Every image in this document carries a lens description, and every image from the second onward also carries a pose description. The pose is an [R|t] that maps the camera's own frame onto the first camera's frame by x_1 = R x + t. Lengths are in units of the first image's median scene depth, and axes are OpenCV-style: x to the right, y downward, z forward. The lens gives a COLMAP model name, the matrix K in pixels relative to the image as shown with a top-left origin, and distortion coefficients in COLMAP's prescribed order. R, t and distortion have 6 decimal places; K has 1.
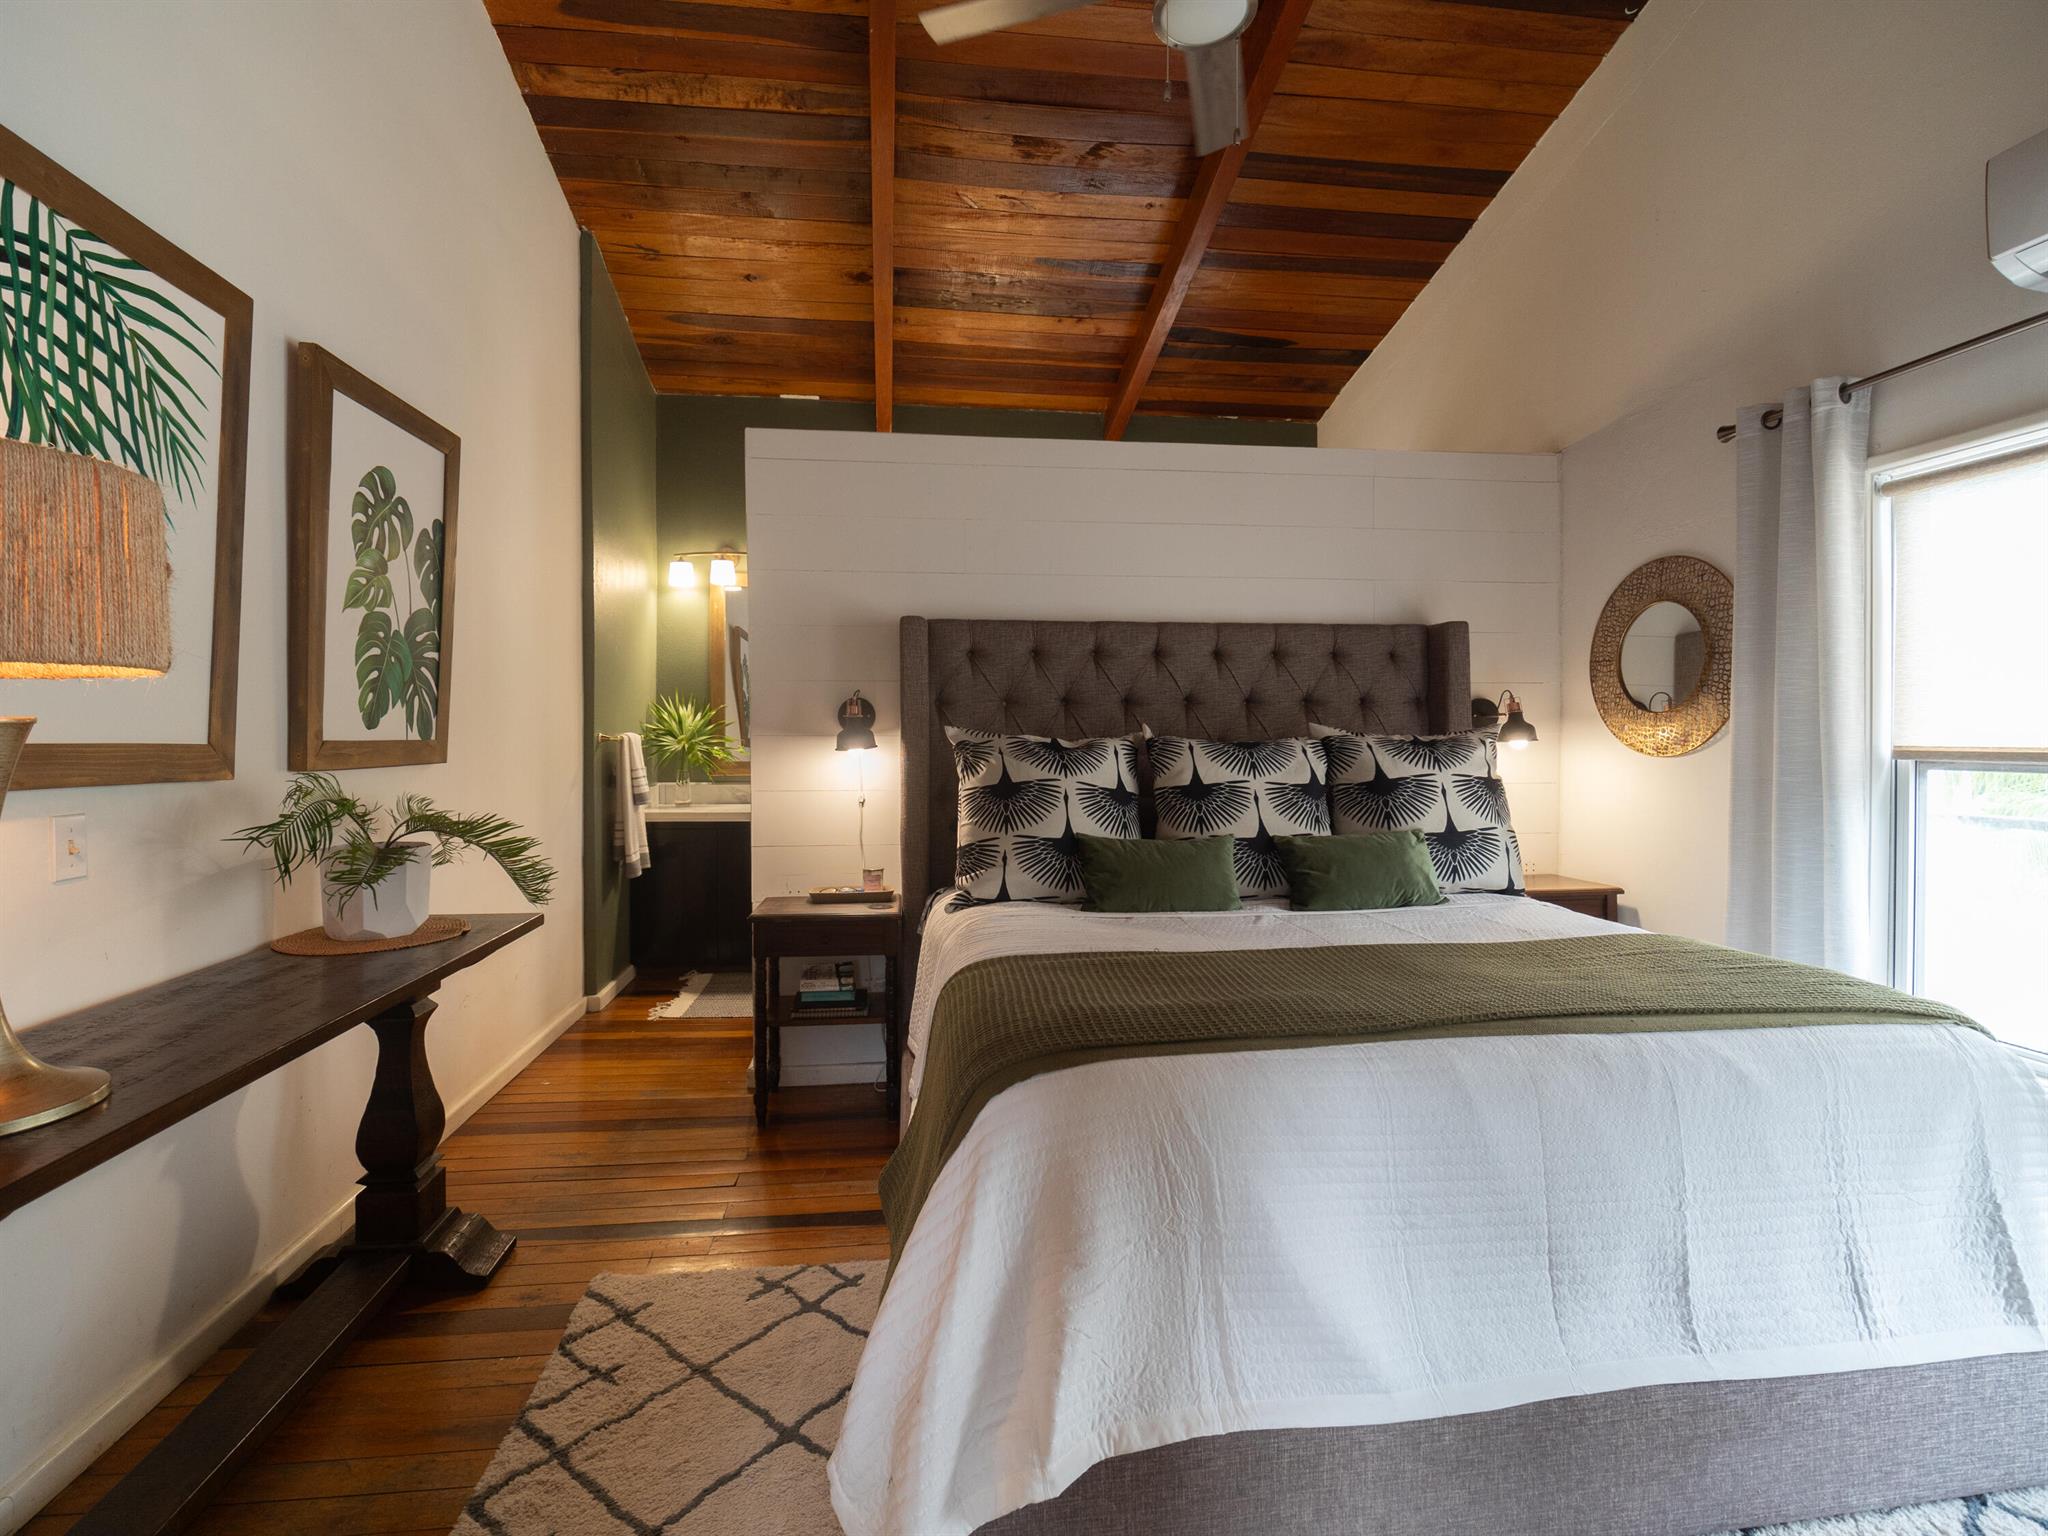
lens RADIAL K [[949.3, 0, 998.9], [0, 949.3, 745.2], [0, 0, 1]] dist [0.011728, -0.011185]
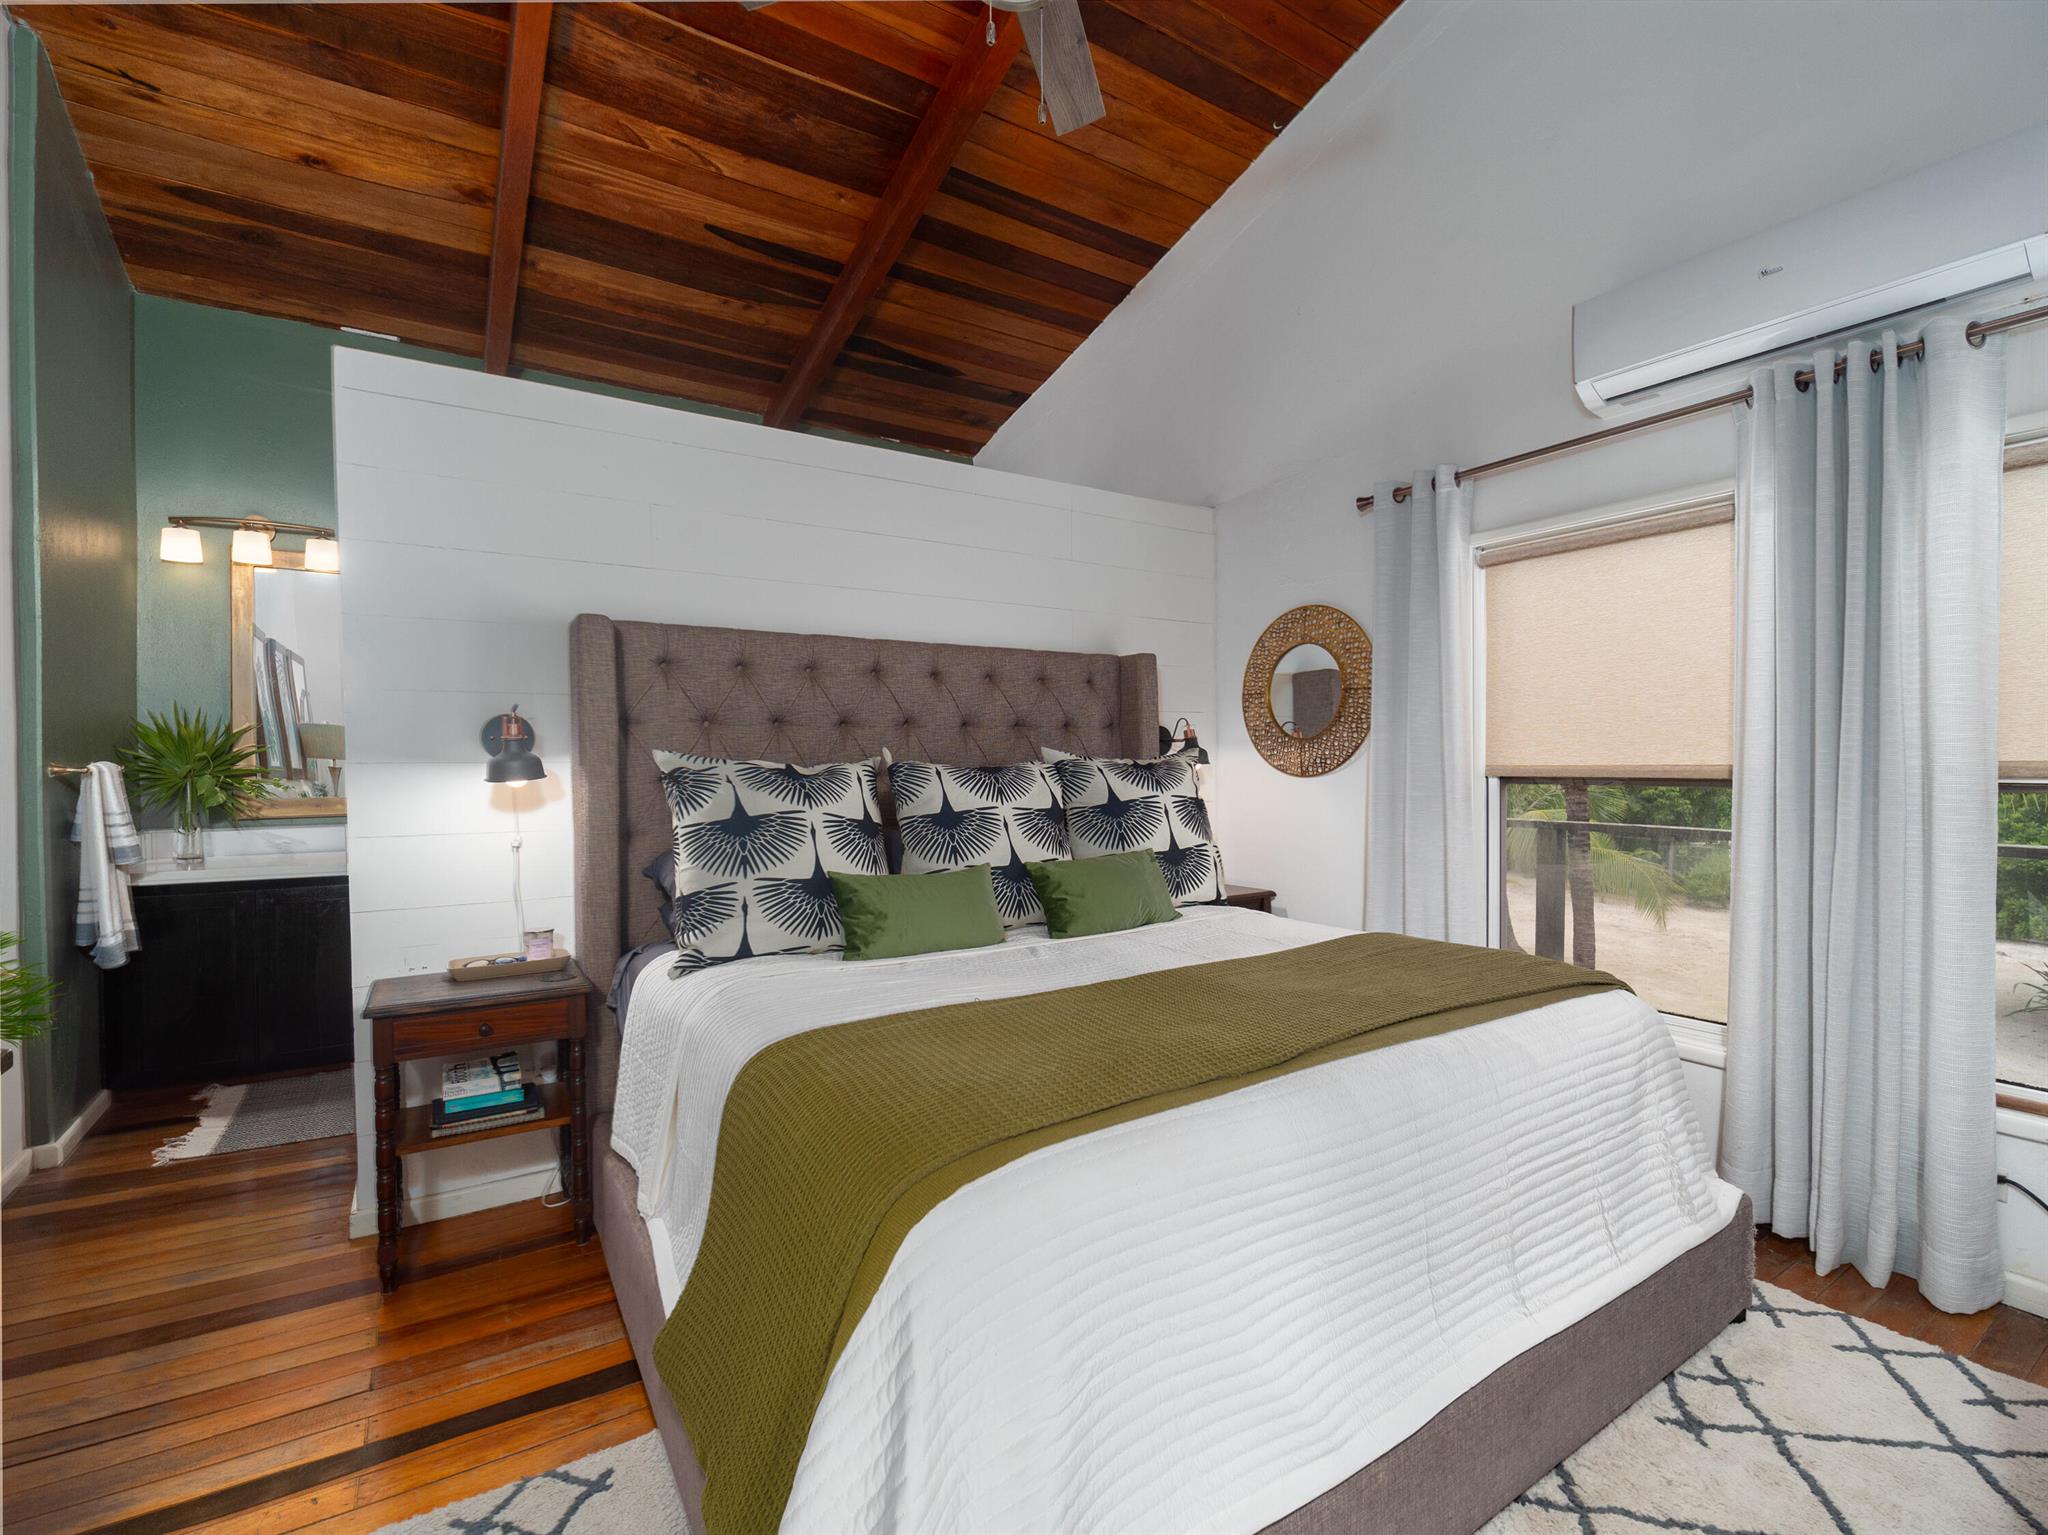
lens RADIAL K [[931.0, 0, 1023.9], [0, 931.0, 774.0], [0, 0, 1]] dist [0.000418, -0.001301]
pose [[0.899390, -0.010756, 0.437014, -0.121925], [0.009715, 0.999942, 0.004617, 0.000063], [-0.437039, 0.000093, 0.899443, 0.138045]]
